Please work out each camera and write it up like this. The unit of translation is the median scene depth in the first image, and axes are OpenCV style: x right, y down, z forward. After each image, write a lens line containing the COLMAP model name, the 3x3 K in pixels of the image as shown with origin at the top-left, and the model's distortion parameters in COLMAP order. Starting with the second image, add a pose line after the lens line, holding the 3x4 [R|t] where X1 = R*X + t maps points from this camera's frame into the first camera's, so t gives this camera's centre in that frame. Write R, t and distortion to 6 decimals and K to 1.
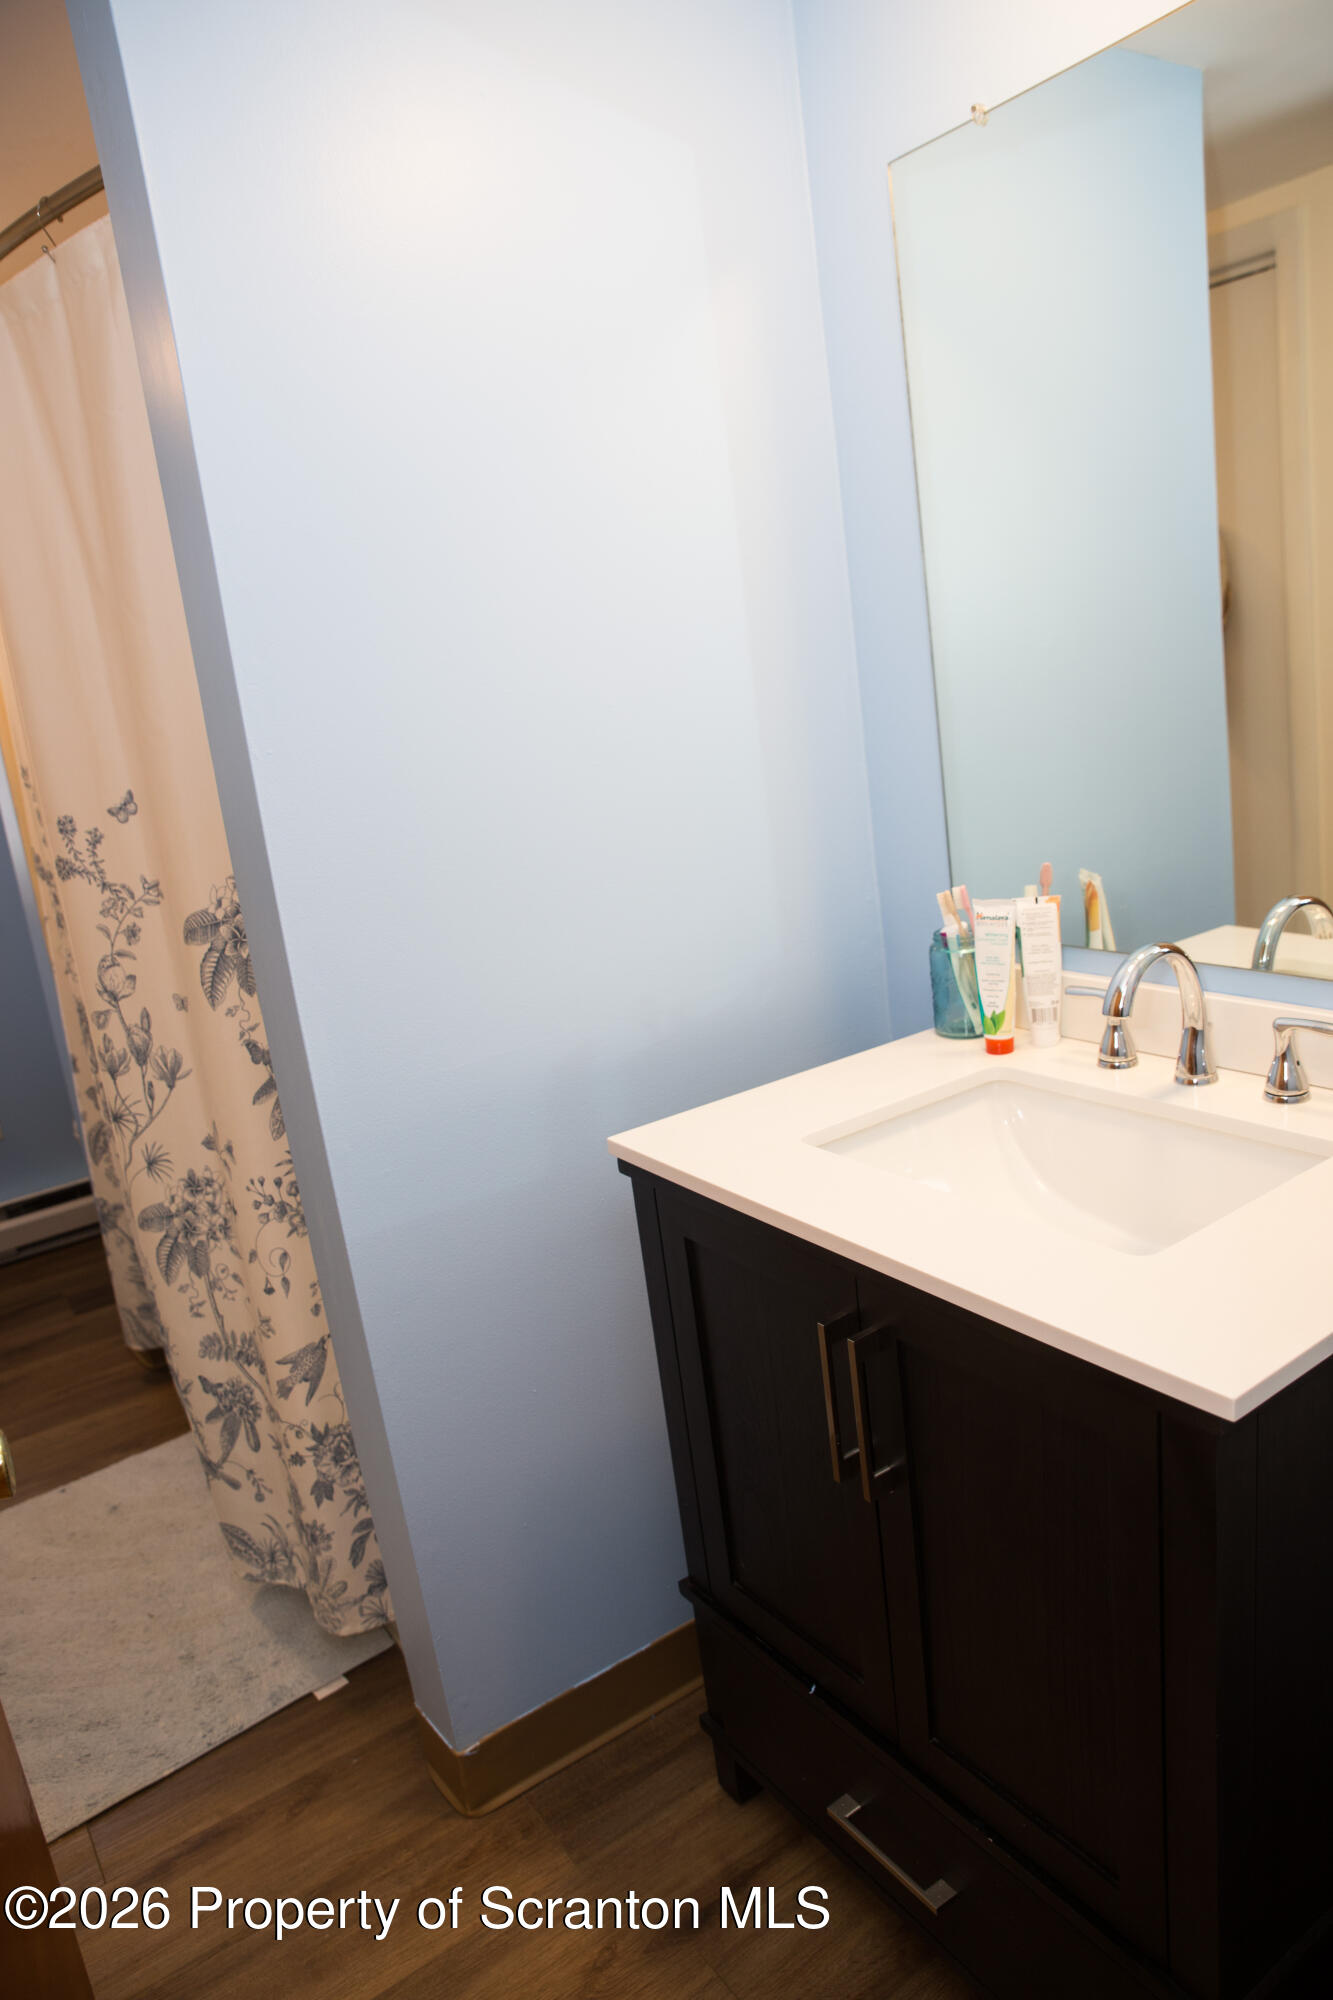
lens RADIAL K [[1391.2, 0, 666.5], [0, 1391.2, 1000.0], [0, 0, 1]] dist [-0.125180, 0.092885]
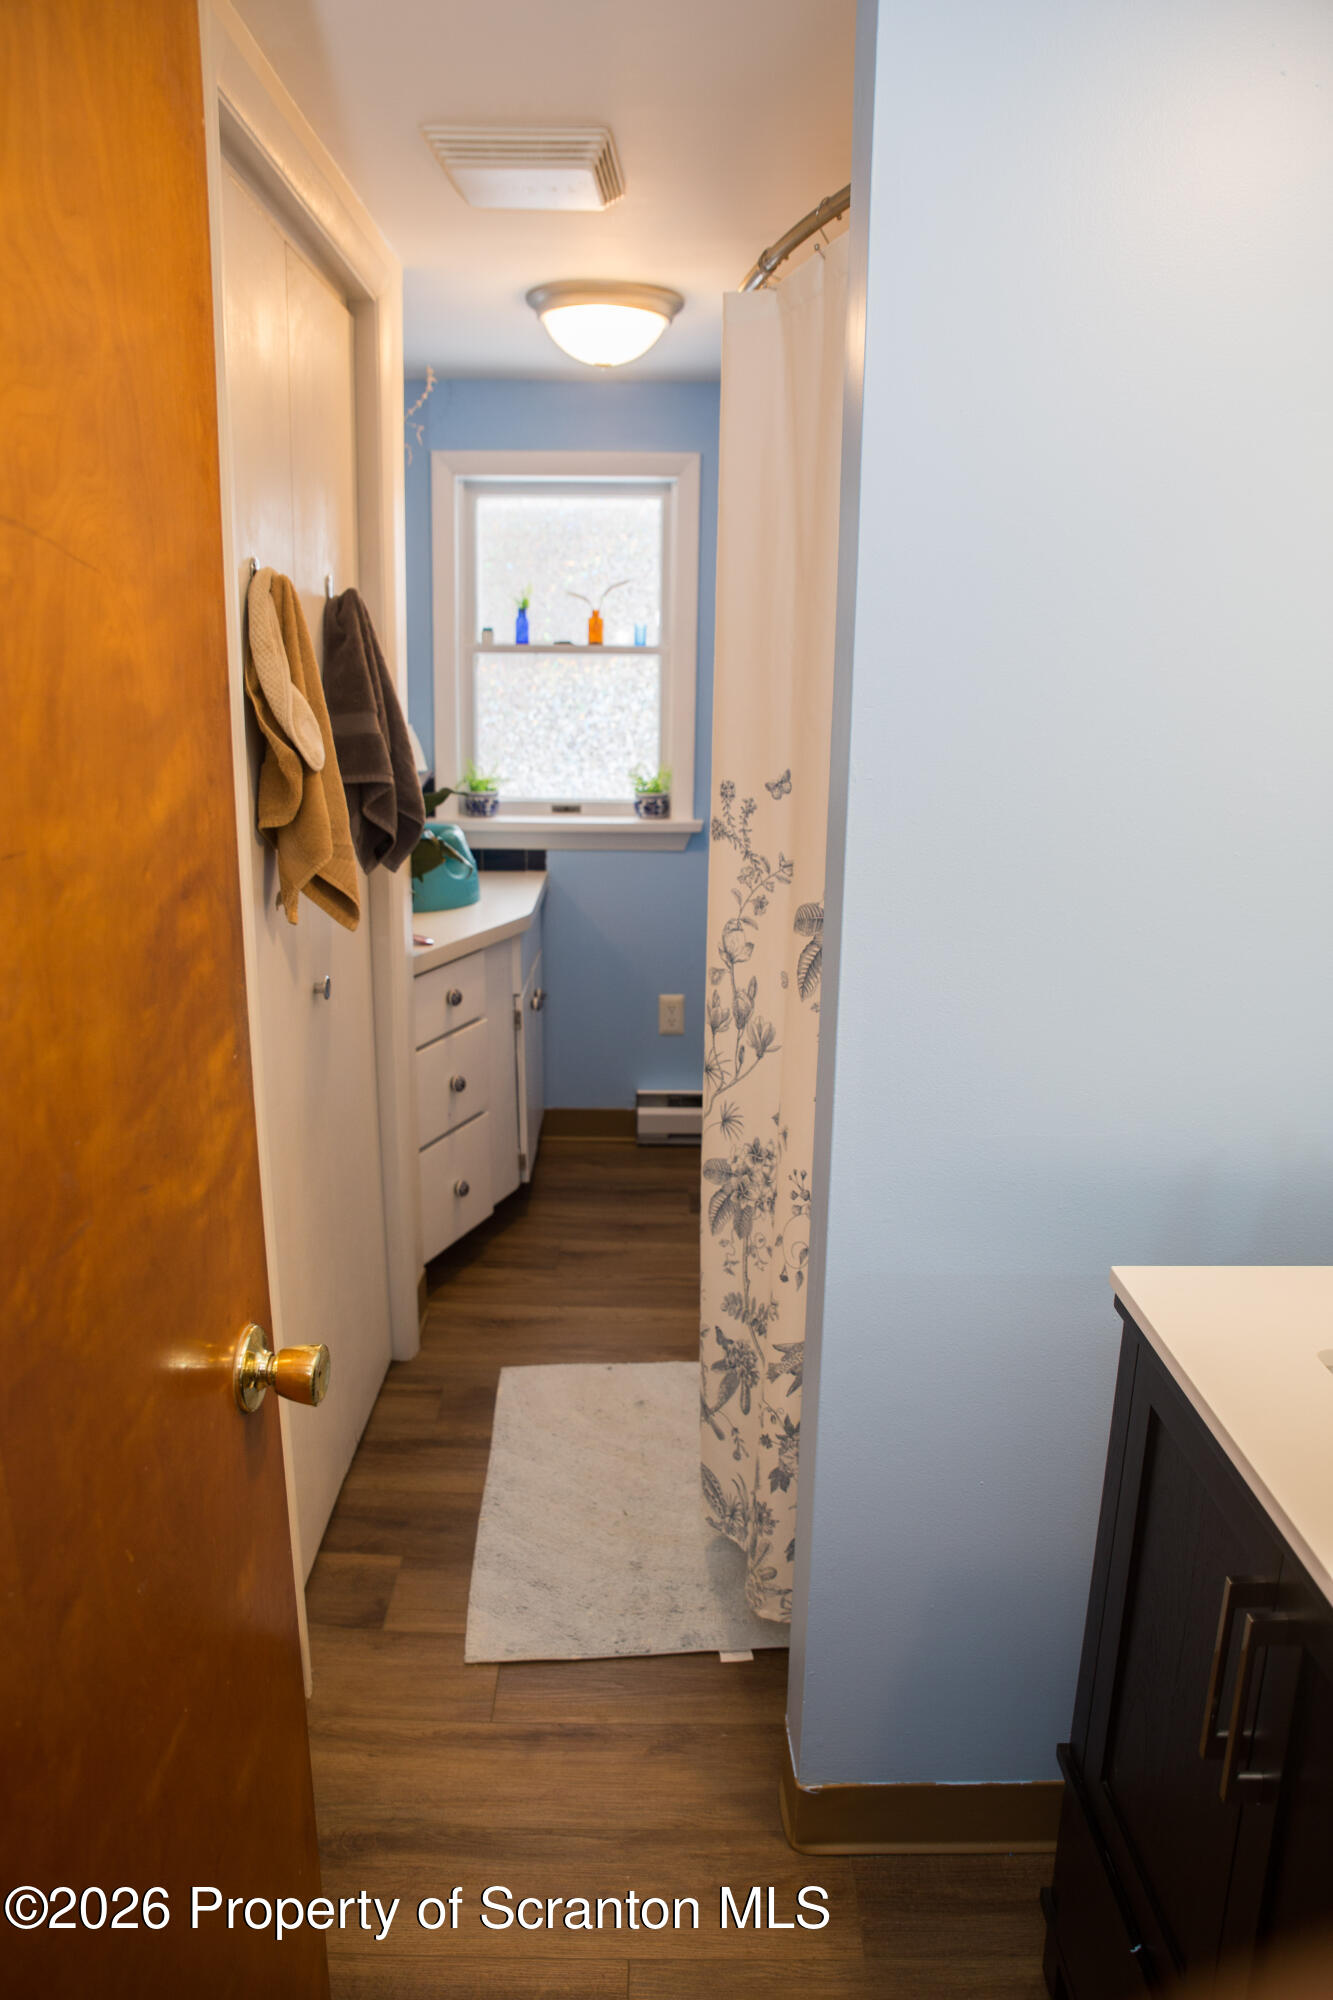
lens RADIAL K [[1391.2, 0, 666.5], [0, 1391.2, 1000.0], [0, 0, 1]] dist [-0.125180, 0.092885]
pose [[0.822632, 0.268672, -0.501090, 0.094539], [-0.249994, 0.962467, 0.105639, -0.071042], [0.510665, 0.038367, 0.858923, 0.063287]]
